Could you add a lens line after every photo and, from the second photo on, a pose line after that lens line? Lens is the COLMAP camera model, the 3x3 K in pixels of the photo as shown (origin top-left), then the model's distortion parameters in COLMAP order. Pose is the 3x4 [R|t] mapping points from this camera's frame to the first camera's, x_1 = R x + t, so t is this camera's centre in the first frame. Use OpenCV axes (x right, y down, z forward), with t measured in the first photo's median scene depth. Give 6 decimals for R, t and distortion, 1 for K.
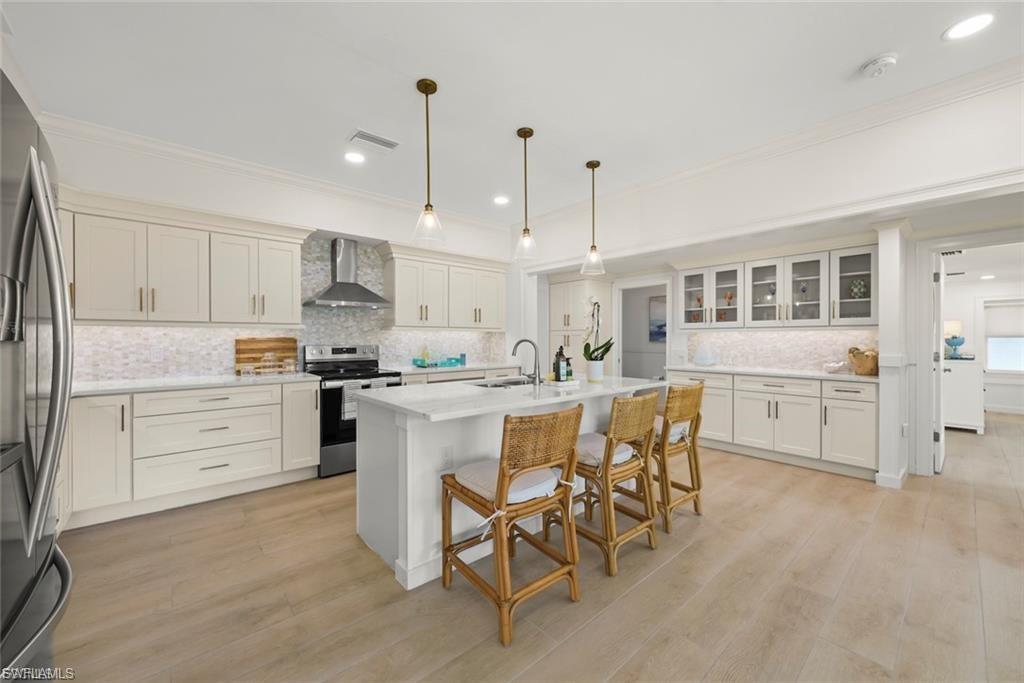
lens RADIAL K [[394.7, 0, 509.5], [0, 394.7, 338.8], [0, 0, 1]] dist [-0.000715, -0.000022]
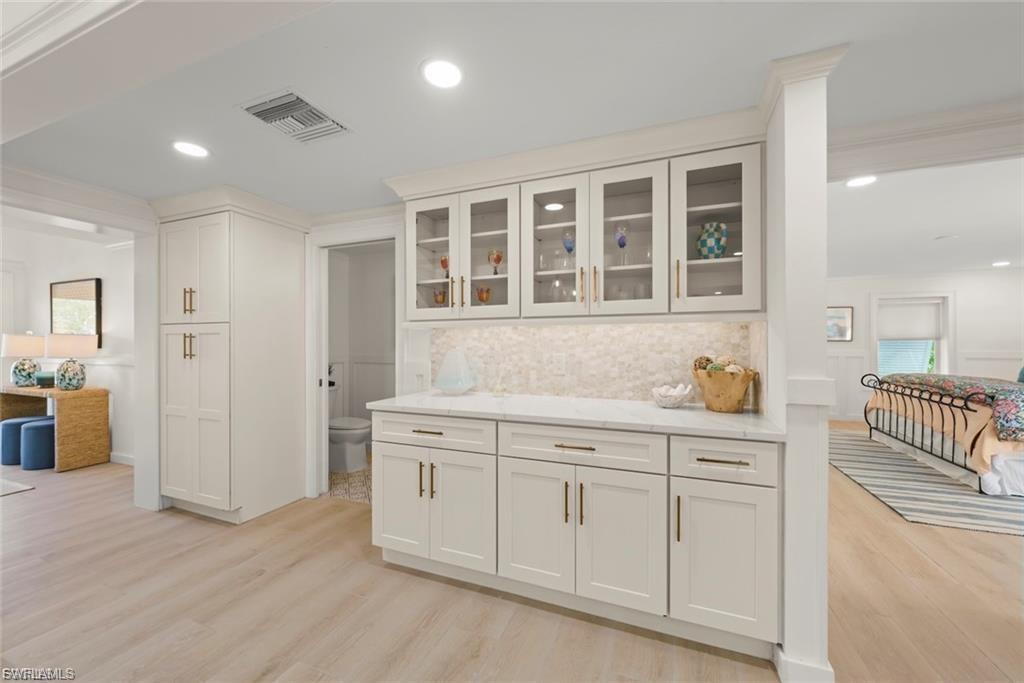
lens RADIAL K [[397.5, 0, 510.6], [0, 397.5, 343.0], [0, 0, 1]] dist [-0.000009, 0.000173]
pose [[0.889154, -0.002692, 0.457600, 0.393061], [0.002248, 0.999996, 0.001514, 0.002454], [-0.457602, -0.000318, 0.889157, 0.622318]]
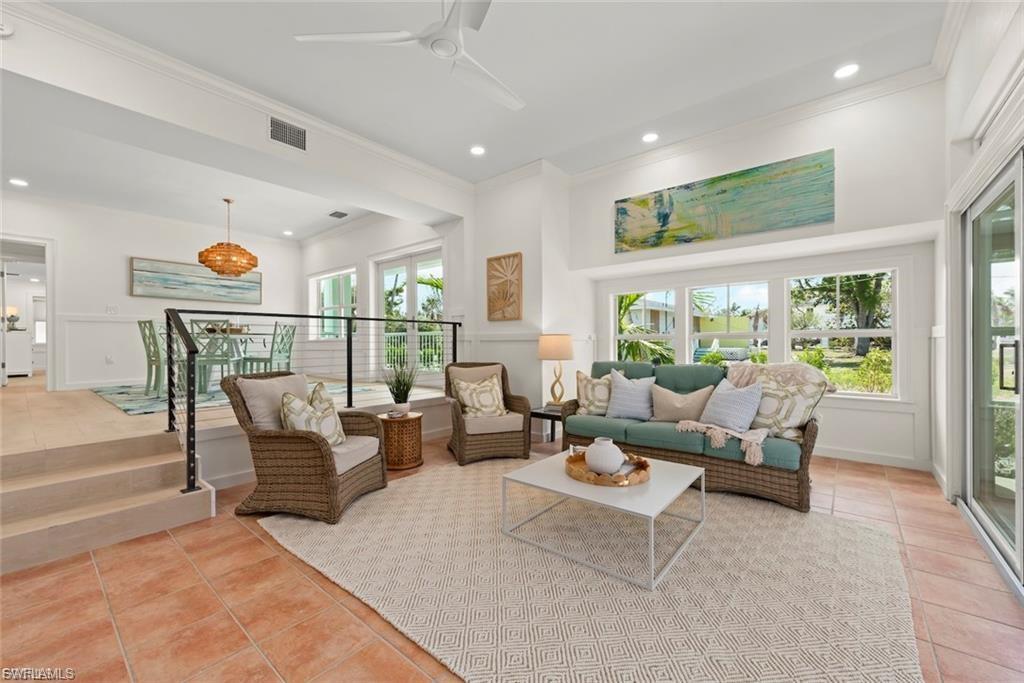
lens RADIAL K [[407.5, 0, 506.6], [0, 407.5, 342.6], [0, 0, 1]] dist [-0.000037, -0.000002]
pose [[-0.159420, -0.001615, 0.987210, -0.946858], [0.006712, 0.999974, 0.002720, 0.141706], [-0.987188, 0.007060, -0.159405, -0.819978]]
